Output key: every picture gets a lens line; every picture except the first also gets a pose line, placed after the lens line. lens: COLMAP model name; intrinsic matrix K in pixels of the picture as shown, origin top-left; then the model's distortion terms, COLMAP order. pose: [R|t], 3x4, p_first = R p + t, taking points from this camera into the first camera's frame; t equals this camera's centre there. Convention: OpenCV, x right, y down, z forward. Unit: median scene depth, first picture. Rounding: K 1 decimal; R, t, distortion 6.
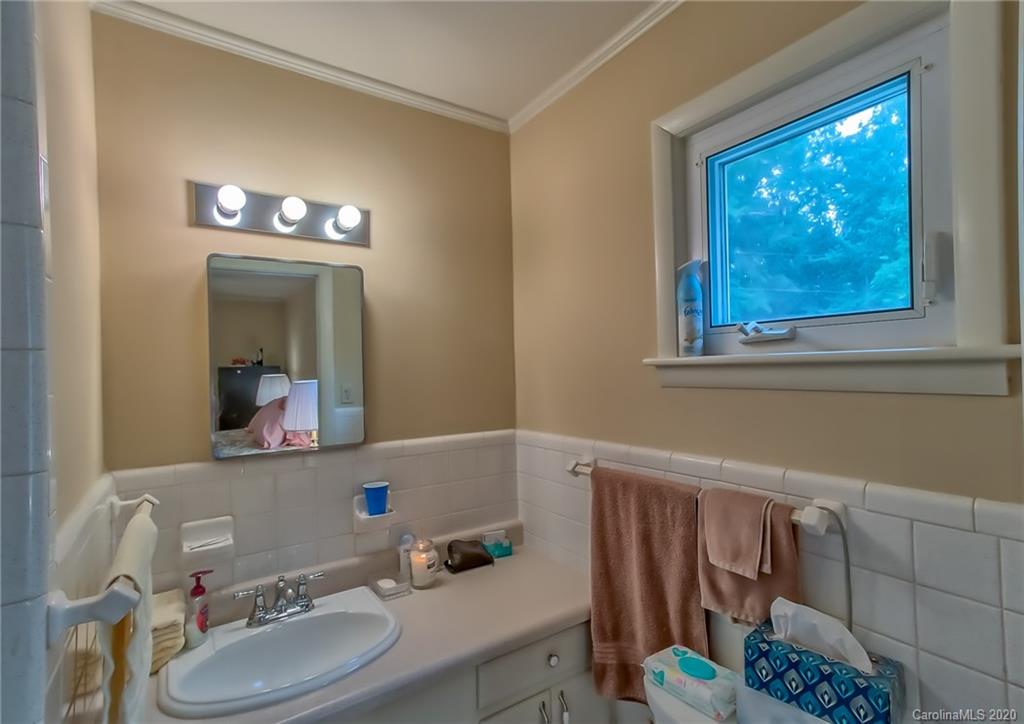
lens RADIAL K [[500.7, 0, 512.0], [0, 500.7, 362.0], [0, 0, 1]] dist [0.037061, 0.000639]
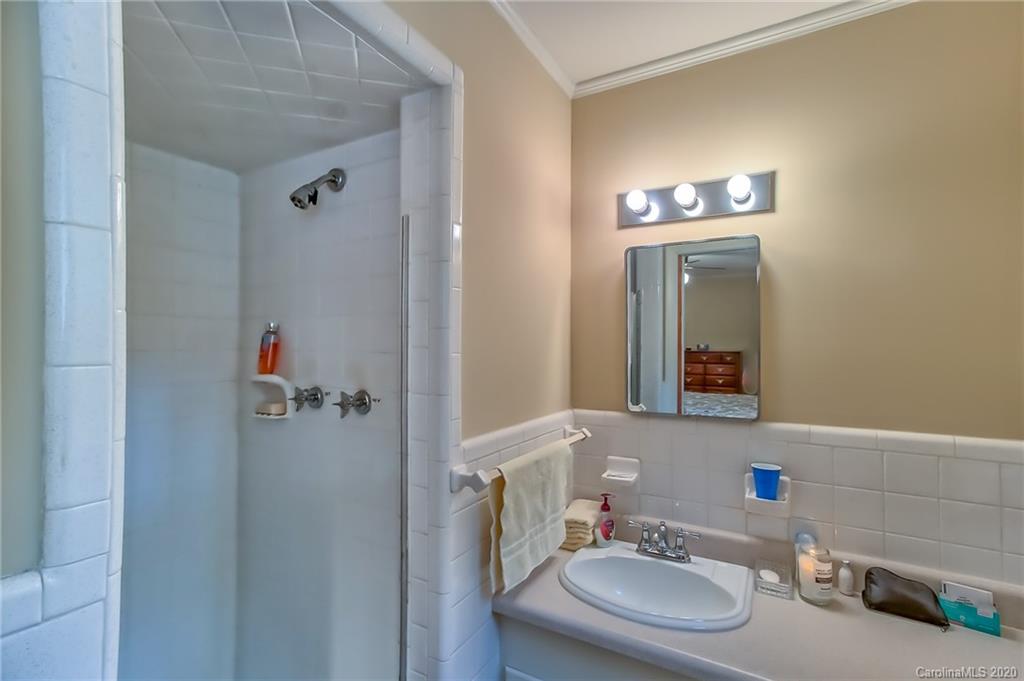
lens RADIAL K [[466.4, 0, 508.1], [0, 466.4, 339.3], [0, 0, 1]] dist [-0.000479, 0.016732]
pose [[0.452927, 0.007934, -0.891512, 0.290359], [0.003523, 0.999937, 0.010688, -0.001757], [0.891541, -0.007982, 0.452870, 0.193582]]
